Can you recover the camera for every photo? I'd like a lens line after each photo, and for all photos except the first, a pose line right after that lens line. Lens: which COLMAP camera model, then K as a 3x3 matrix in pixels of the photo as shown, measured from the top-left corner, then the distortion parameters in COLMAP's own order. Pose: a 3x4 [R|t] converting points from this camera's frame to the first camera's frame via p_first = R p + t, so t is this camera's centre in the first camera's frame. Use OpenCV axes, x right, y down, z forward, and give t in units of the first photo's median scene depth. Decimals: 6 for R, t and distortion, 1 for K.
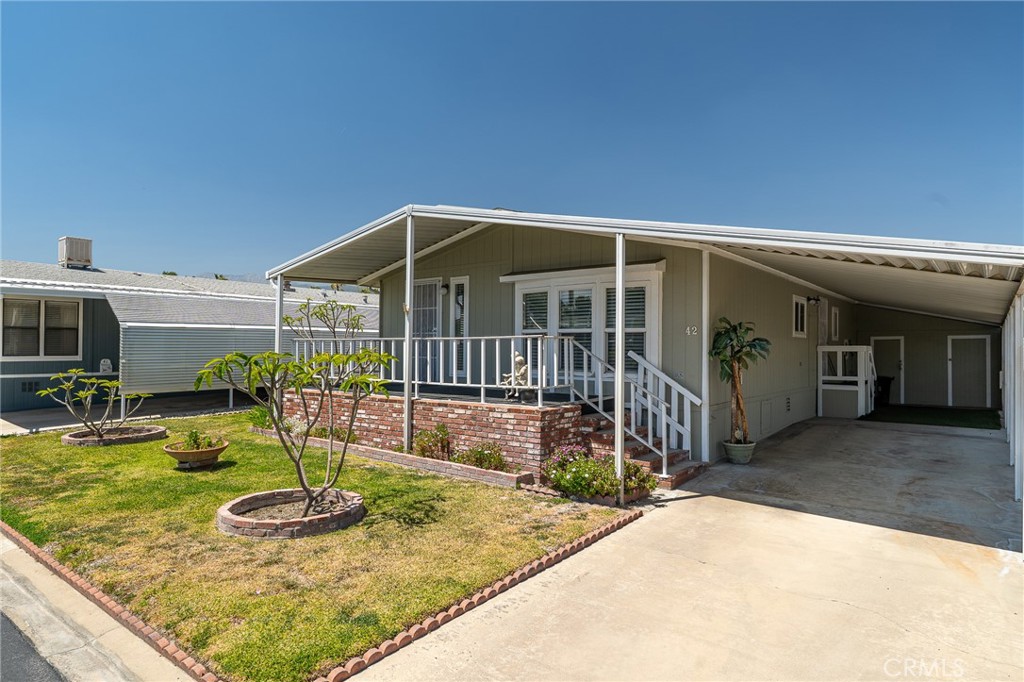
lens RADIAL K [[594.7, 0, 512.0], [0, 594.7, 341.0], [0, 0, 1]] dist [0.002760, 0.001035]
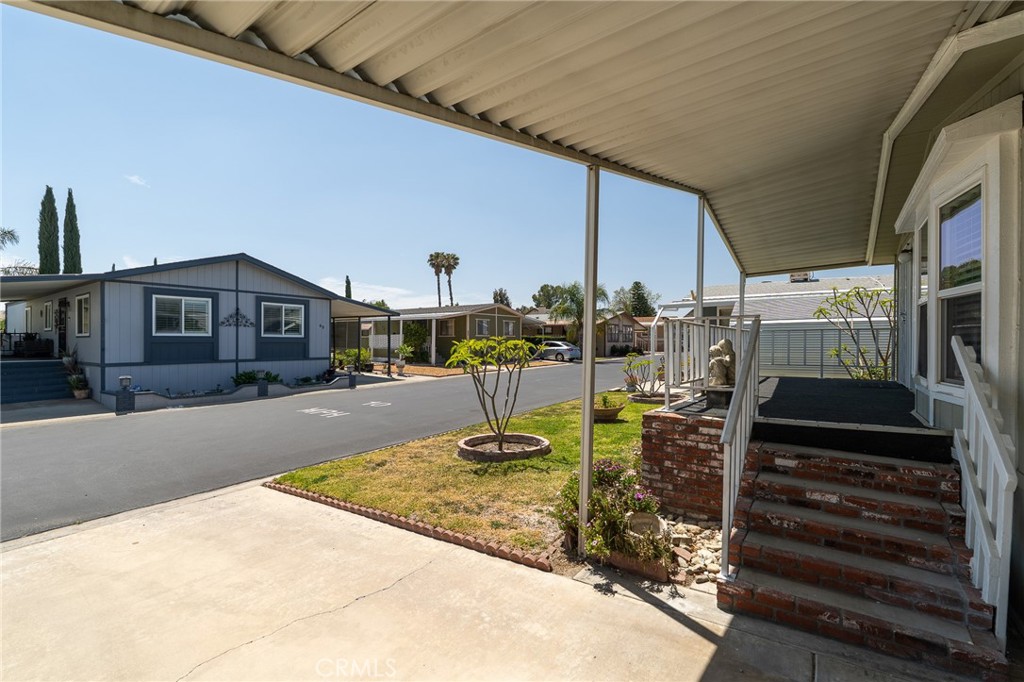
lens RADIAL K [[455.1, 0, 516.9], [0, 455.1, 343.6], [0, 0, 1]] dist [-0.001552, -0.000123]
pose [[0.061856, -0.001442, -0.998084, 0.582843], [0.010946, 0.999940, -0.000766, 0.021485], [0.998025, -0.010877, 0.061869, 0.729512]]
